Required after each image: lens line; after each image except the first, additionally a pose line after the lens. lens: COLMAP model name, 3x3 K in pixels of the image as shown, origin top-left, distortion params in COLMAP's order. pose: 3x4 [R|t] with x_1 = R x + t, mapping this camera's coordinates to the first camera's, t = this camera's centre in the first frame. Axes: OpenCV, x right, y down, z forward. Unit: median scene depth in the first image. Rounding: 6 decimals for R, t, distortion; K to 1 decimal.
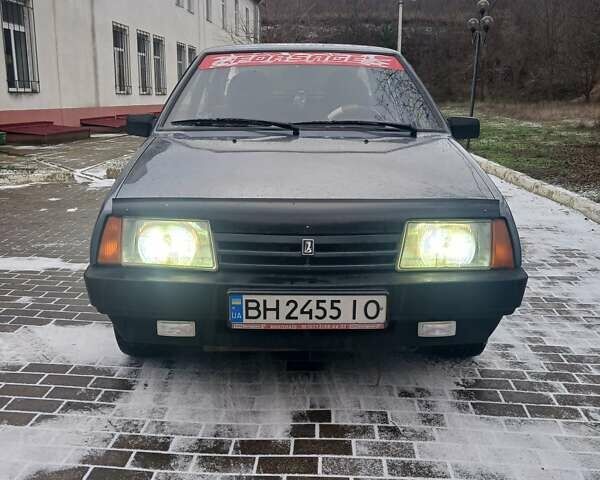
lens RADIAL K [[644.5, 0, 299.5], [0, 644.5, 238.4], [0, 0, 1]] dist [0.012435, 0.000000]
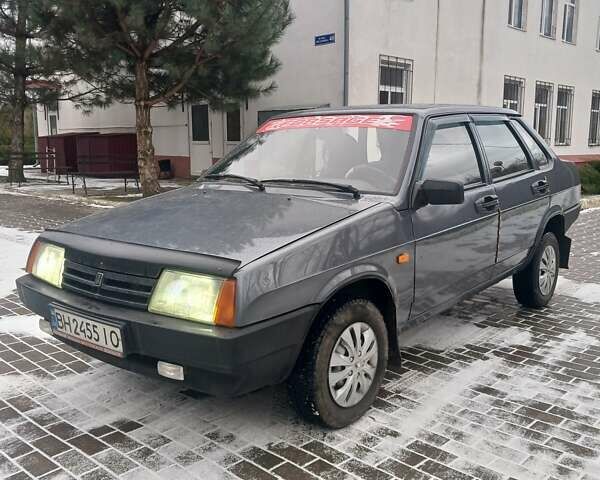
lens RADIAL K [[644.5, 0, 299.2], [0, 644.5, 241.1], [0, 0, 1]] dist [0.012435, 0.000000]
pose [[0.752791, 0.094502, -0.651441, 0.920162], [-0.138730, 0.990190, -0.016671, -0.077465], [0.643475, 0.102924, 0.758516, 0.243227]]
